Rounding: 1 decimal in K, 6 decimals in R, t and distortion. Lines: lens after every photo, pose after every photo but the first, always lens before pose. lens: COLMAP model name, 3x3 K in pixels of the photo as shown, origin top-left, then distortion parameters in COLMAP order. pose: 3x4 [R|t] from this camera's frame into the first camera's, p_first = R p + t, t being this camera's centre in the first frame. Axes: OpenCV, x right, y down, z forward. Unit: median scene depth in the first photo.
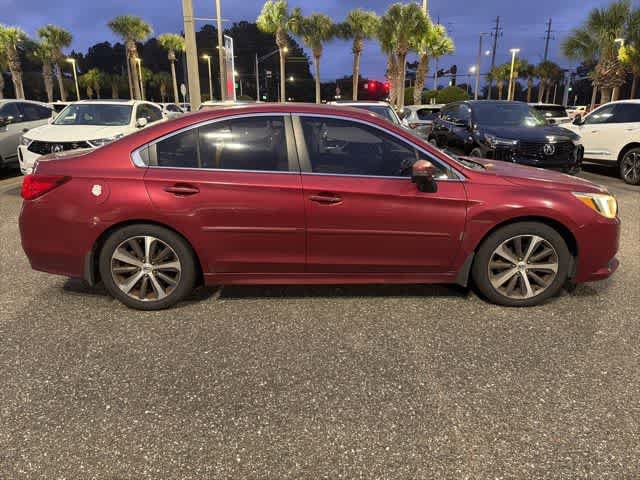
lens RADIAL K [[405.0, 0, 320.0], [0, 405.0, 240.0], [0, 0, 1]] dist [0.001863, -0.001614]
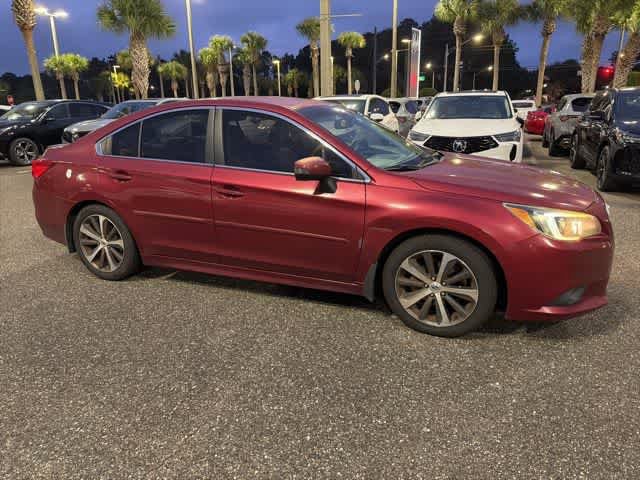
lens RADIAL K [[412.2, 0, 348.5], [0, 412.2, 240.7], [0, 0, 1]] dist [0.003920, -0.003484]
pose [[0.929666, 0.100515, -0.354425, 0.622290], [-0.096850, 0.994902, 0.028114, -0.037120], [0.355444, 0.008190, 0.934662, 0.144934]]
